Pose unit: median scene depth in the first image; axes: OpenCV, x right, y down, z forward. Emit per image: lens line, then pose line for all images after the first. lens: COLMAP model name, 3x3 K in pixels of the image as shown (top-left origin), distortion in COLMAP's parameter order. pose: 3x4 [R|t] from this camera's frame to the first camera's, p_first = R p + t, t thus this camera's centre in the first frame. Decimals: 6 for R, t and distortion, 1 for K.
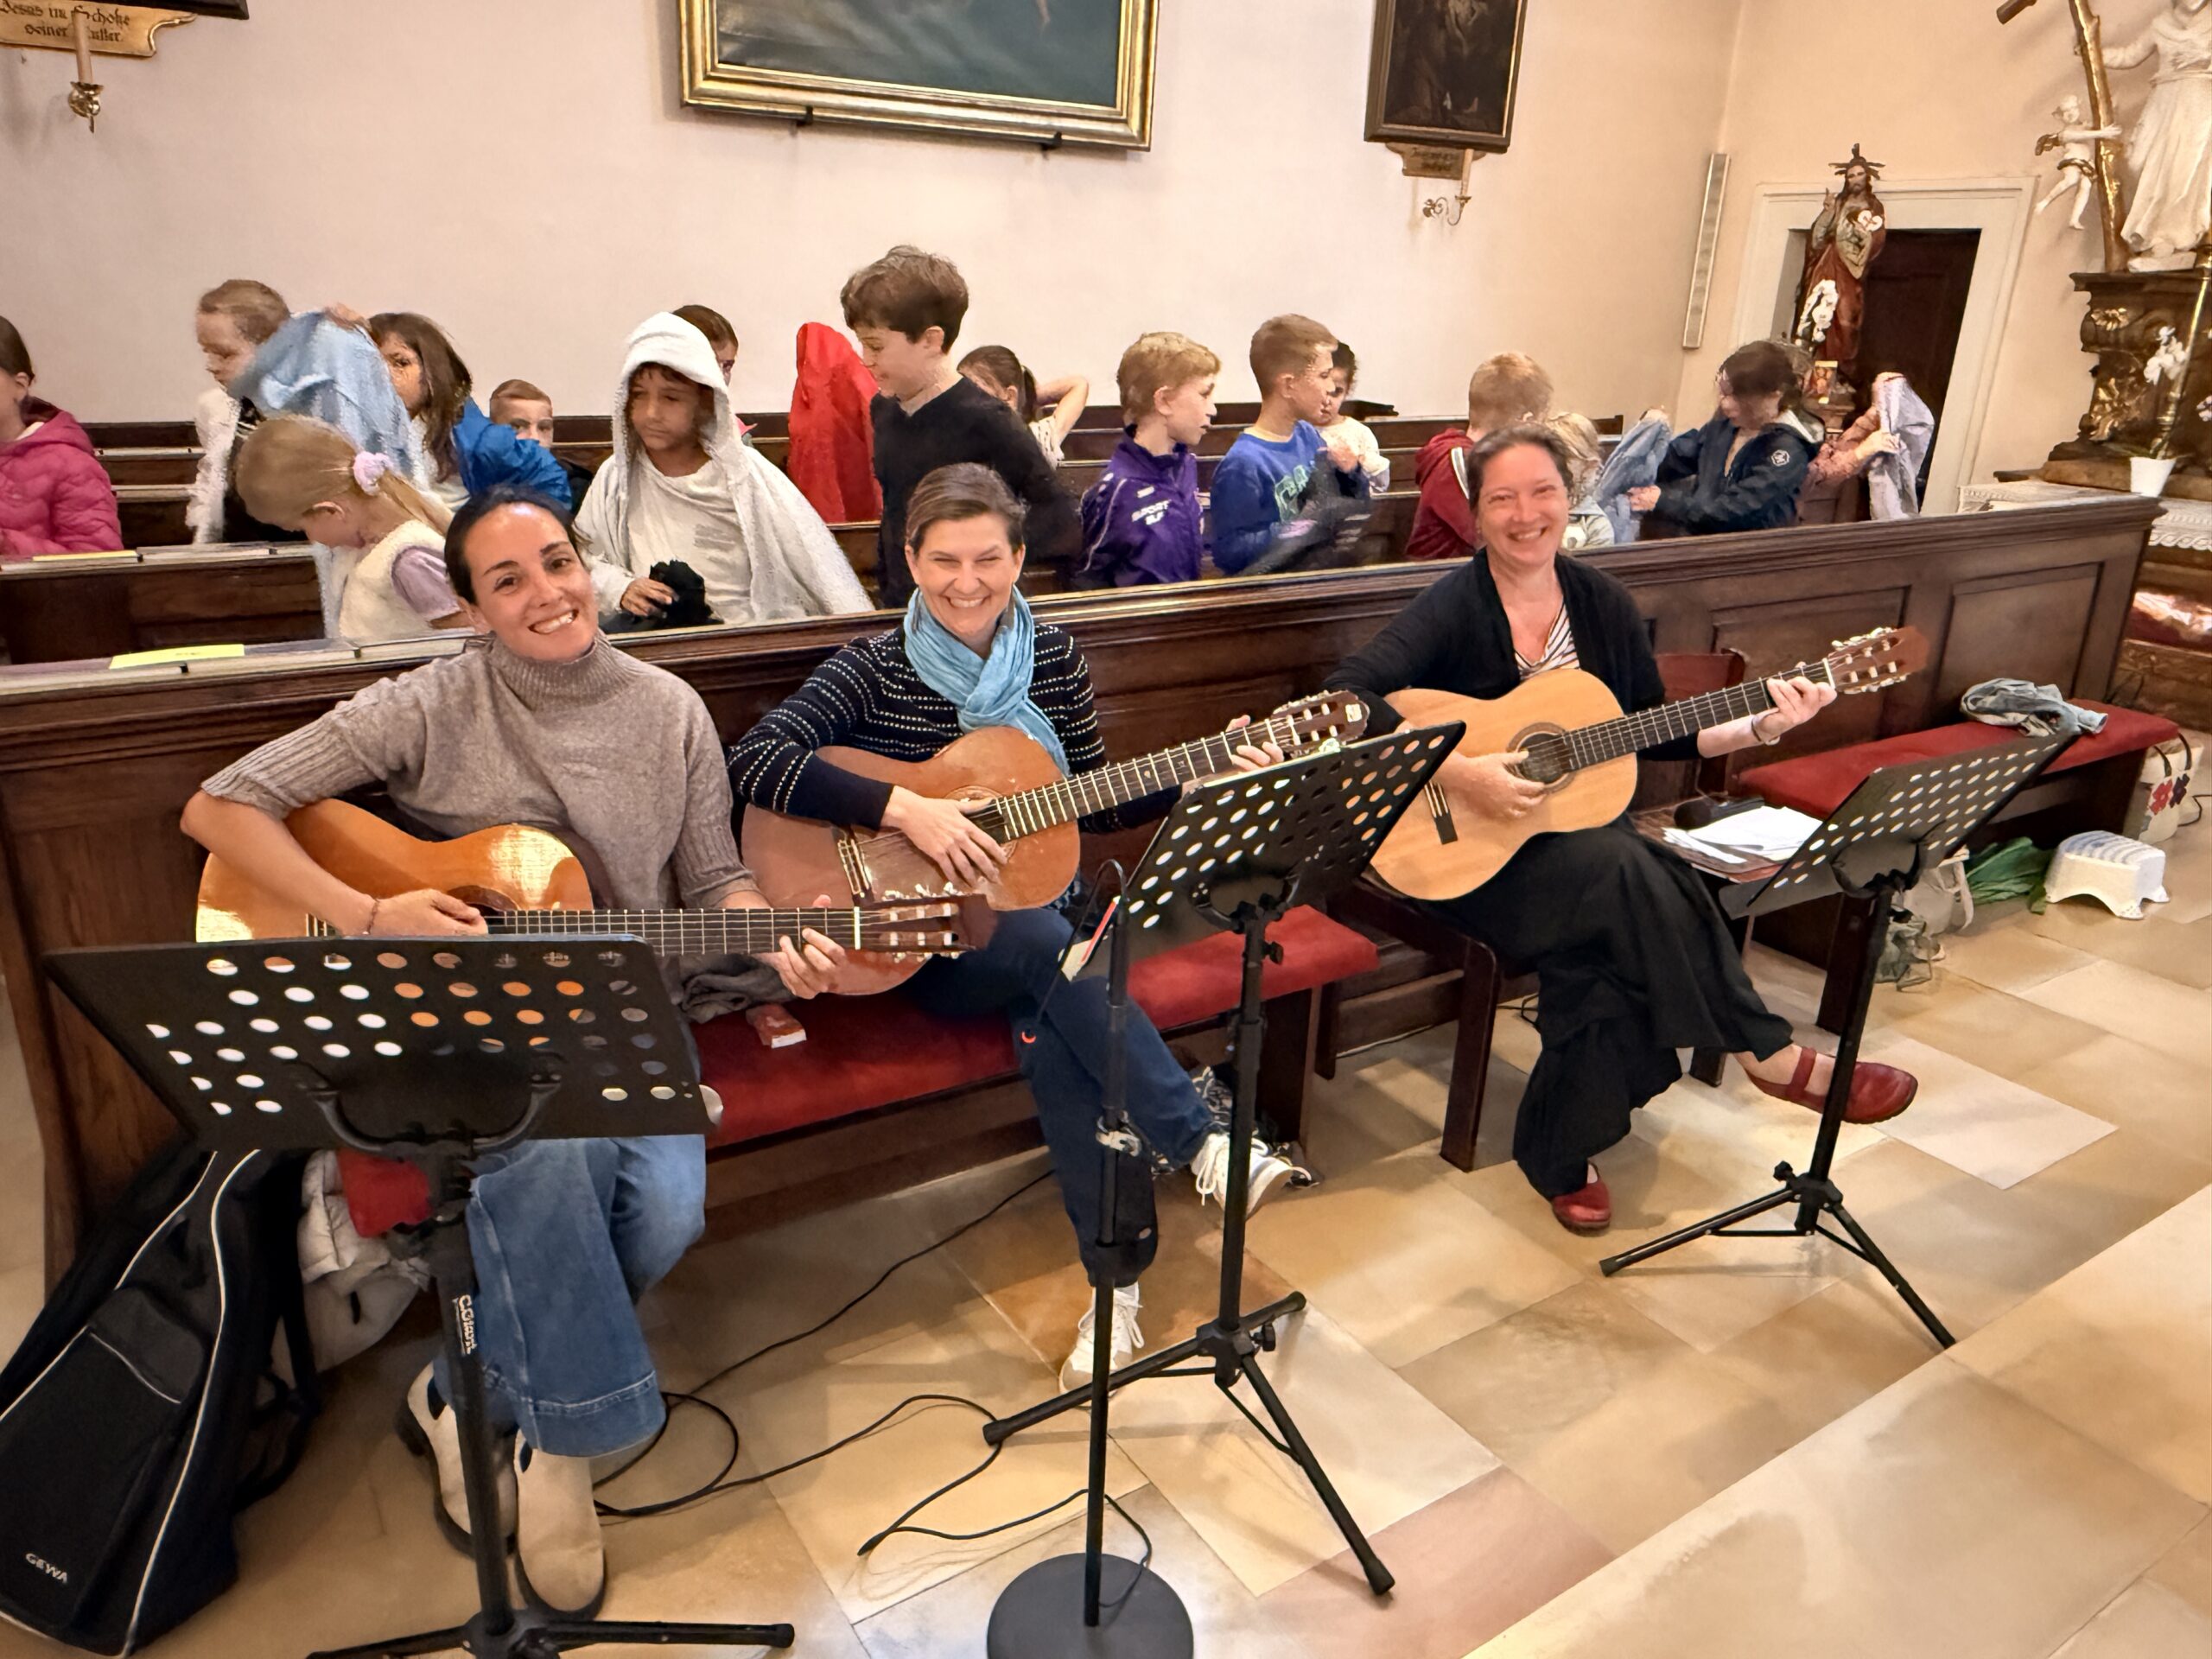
lens RADIAL K [[1528.4, 0, 1106.0], [0, 1528.4, 829.5], [0, 0, 1]] dist [-0.000144, -0.000540]
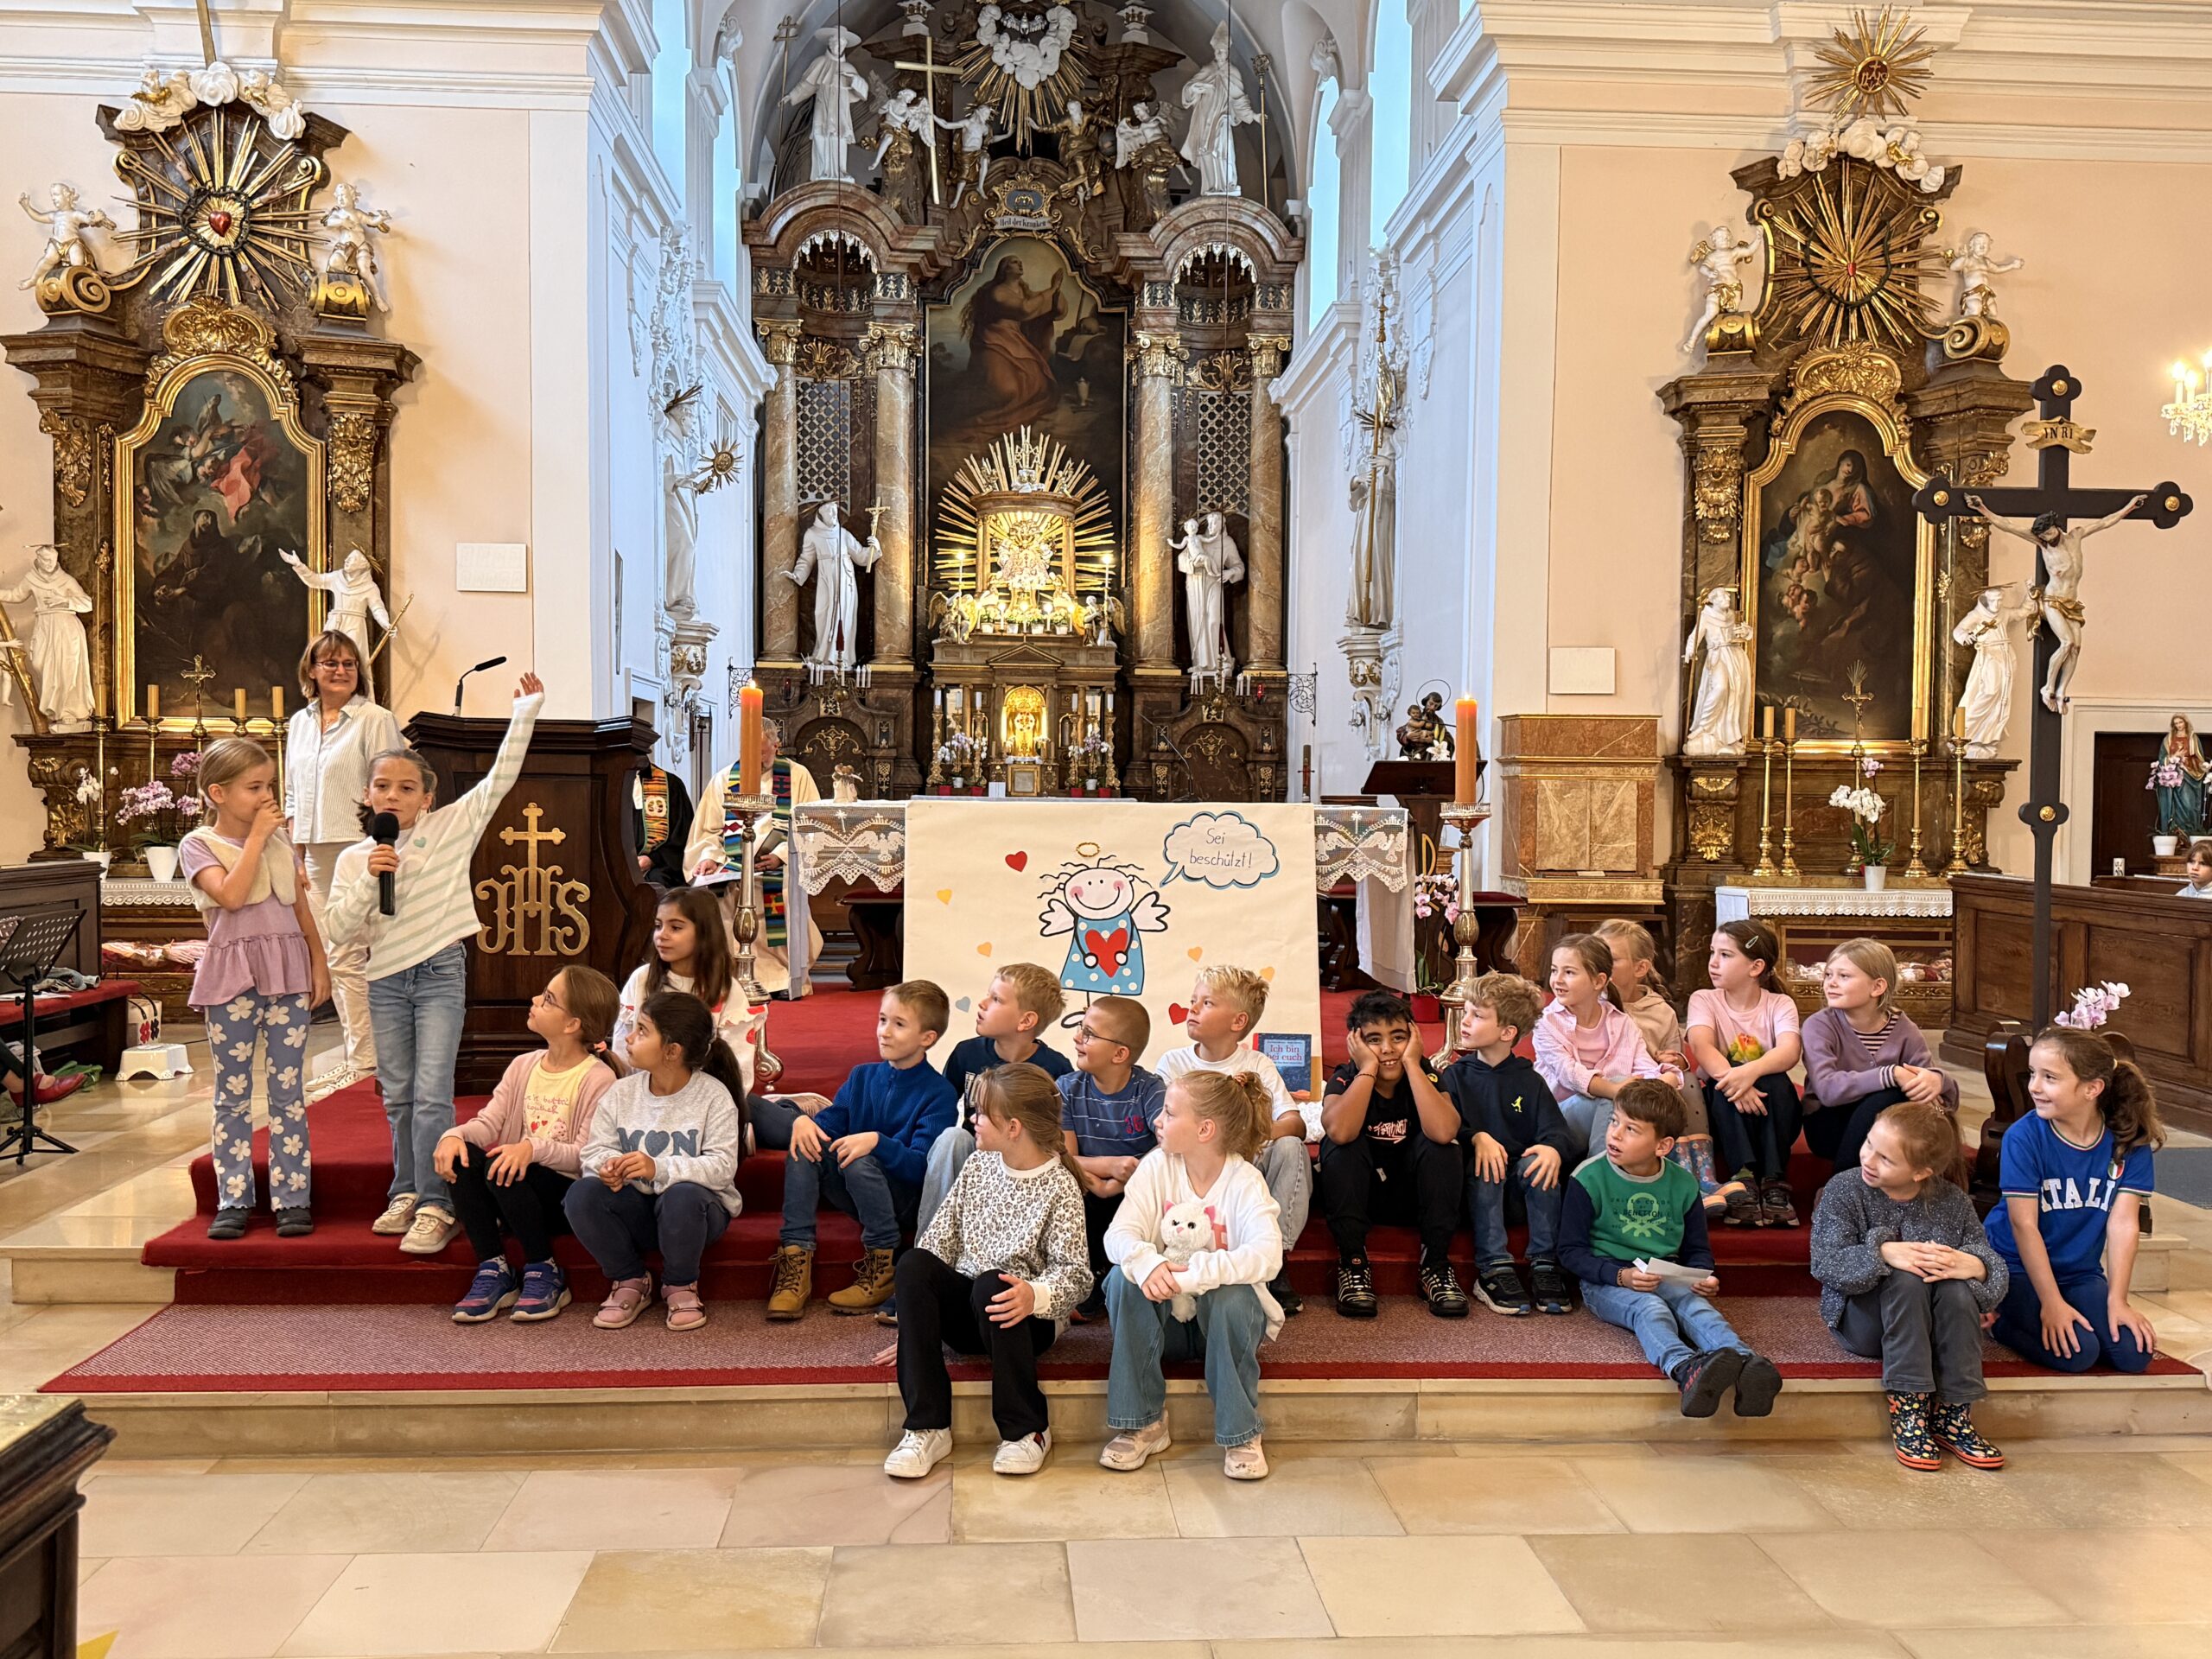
lens RADIAL K [[1907.8, 0, 1110.3], [0, 1907.8, 840.6], [0, 0, 1]] dist [0.192412, -0.405880]
pose [[0.493688, -0.061800, 0.867440, -0.442537], [0.308834, 0.944913, -0.108448, 0.241282], [-0.812954, 0.321434, 0.485578, -0.680670]]
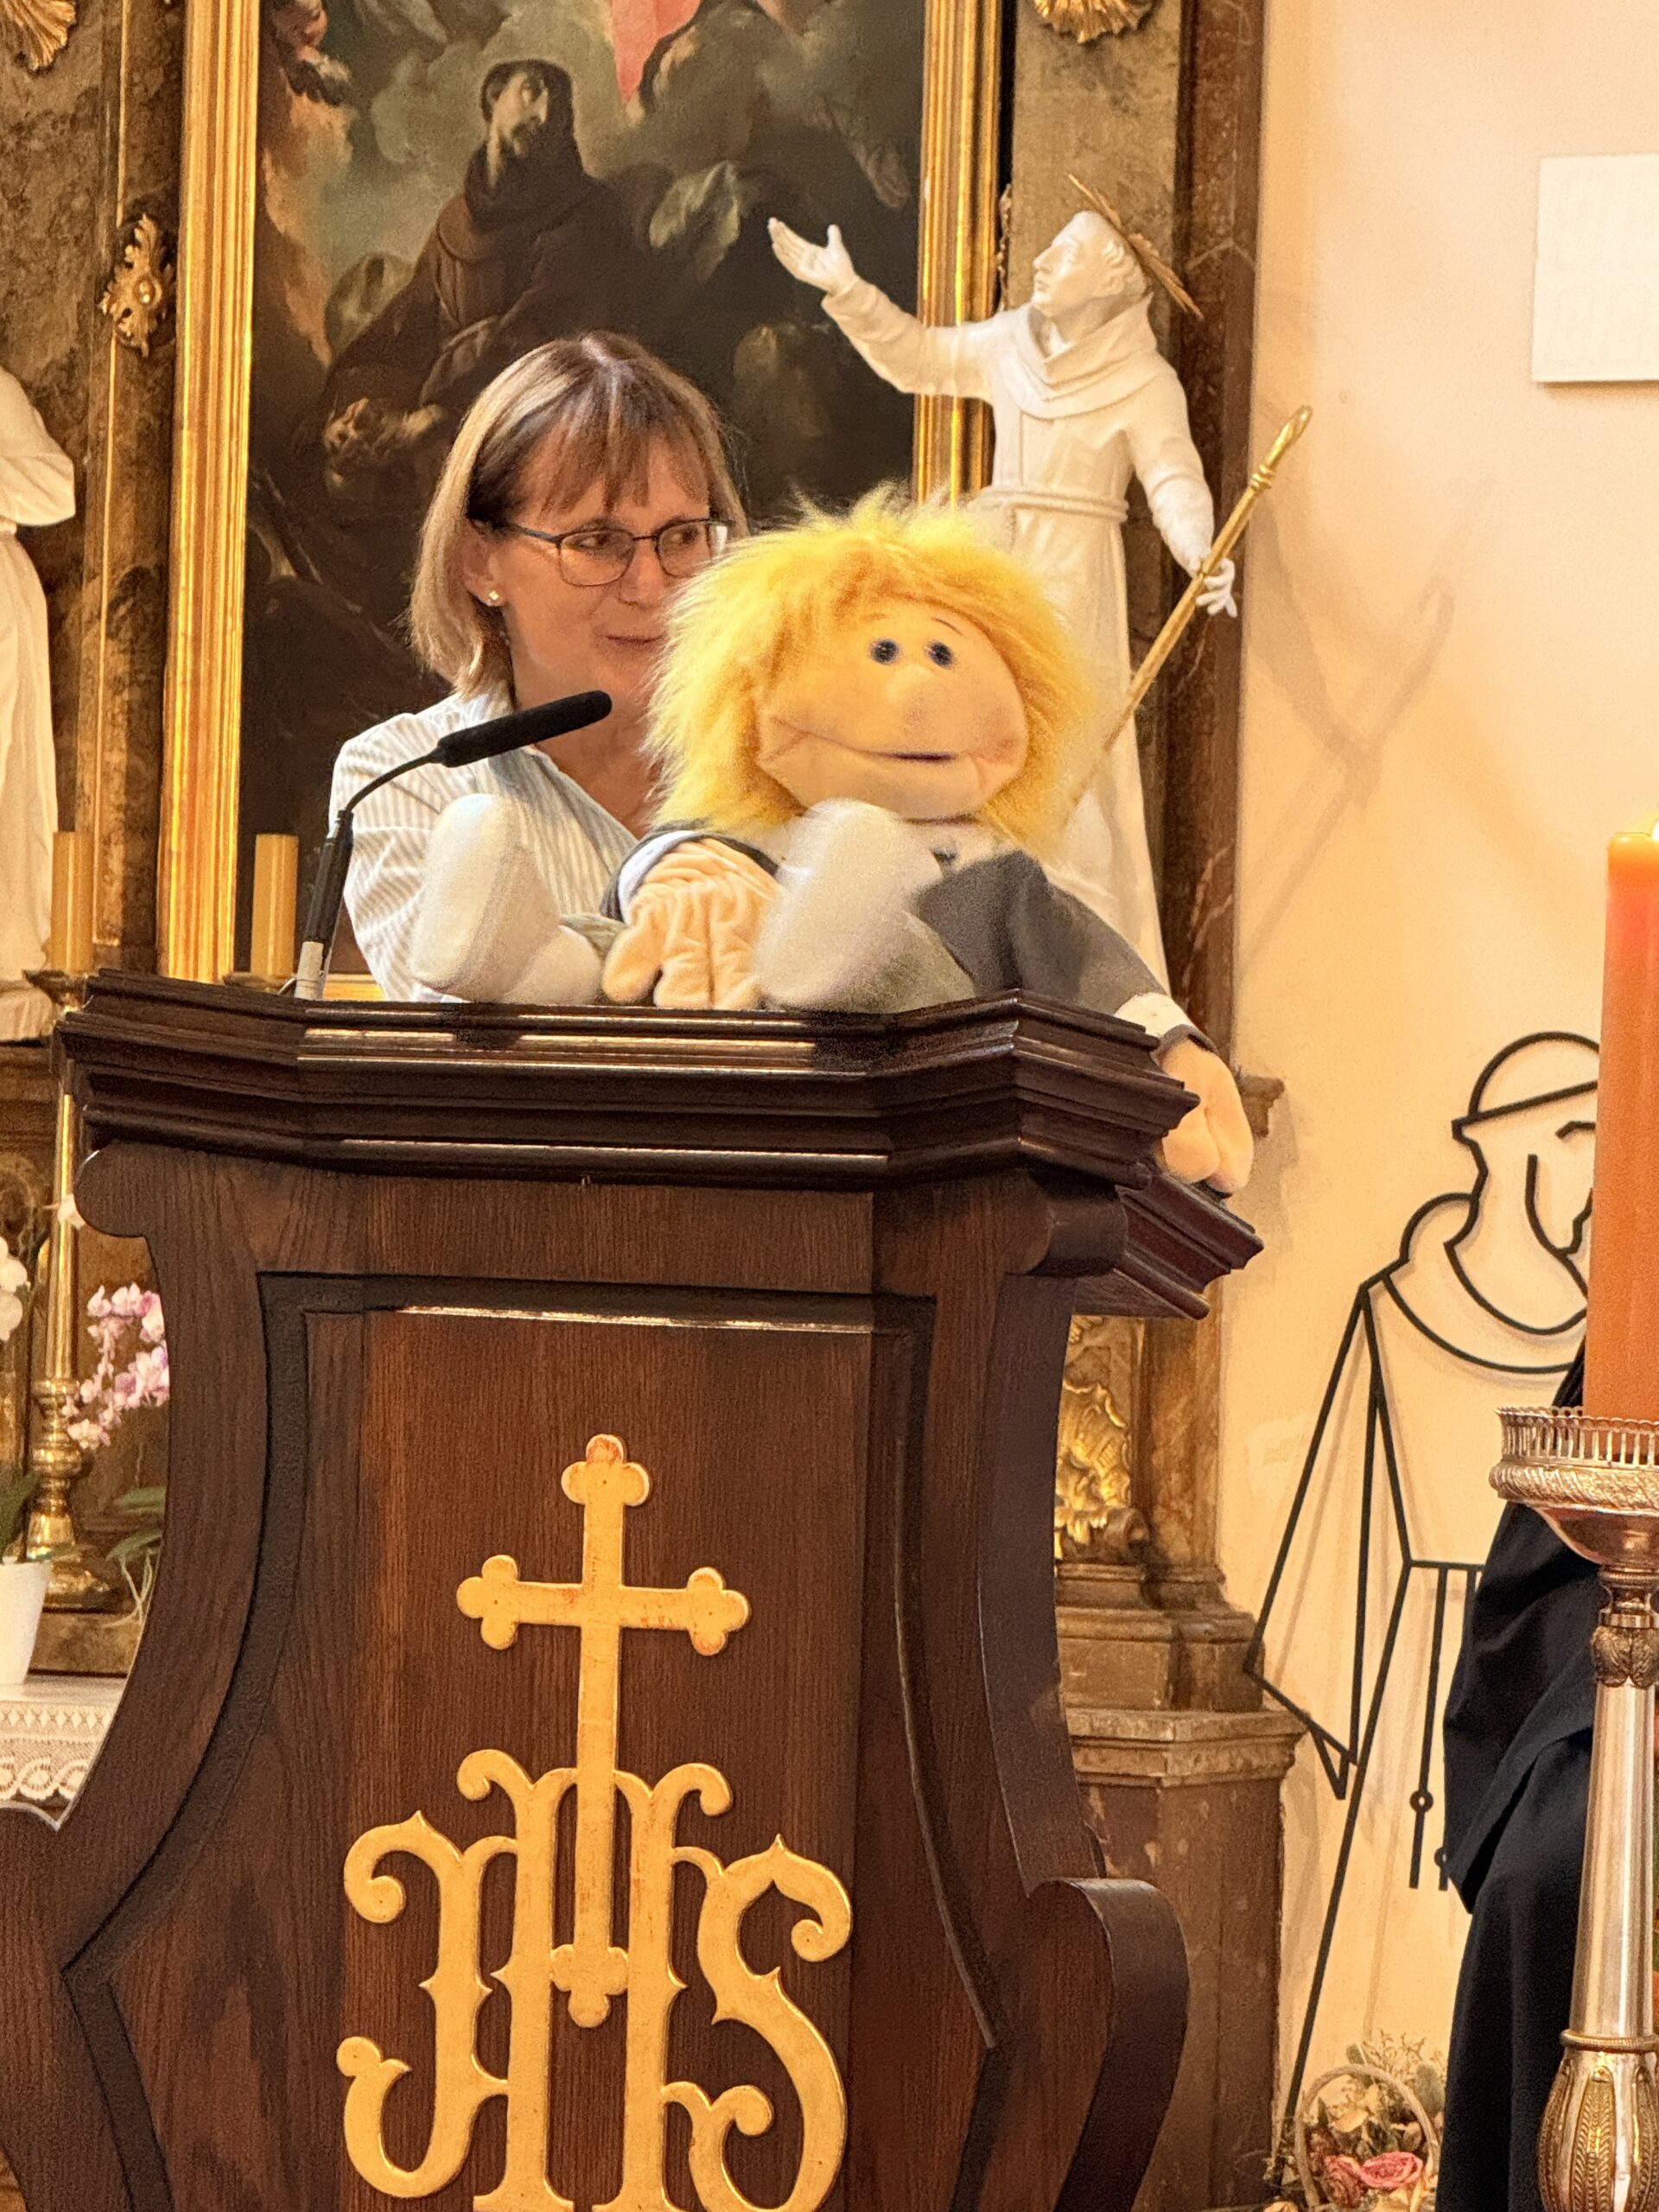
lens RADIAL K [[9083.6, 0, 829.5], [0, 9083.6, 1106.0], [0, 0, 1]] dist [0.194770, 0.612383]
pose [[0.856053, -0.011232, 0.516766, -0.188114], [0.182896, 0.941668, -0.282509, 0.253295], [-0.483448, 0.336357, 0.808172, -0.719369]]
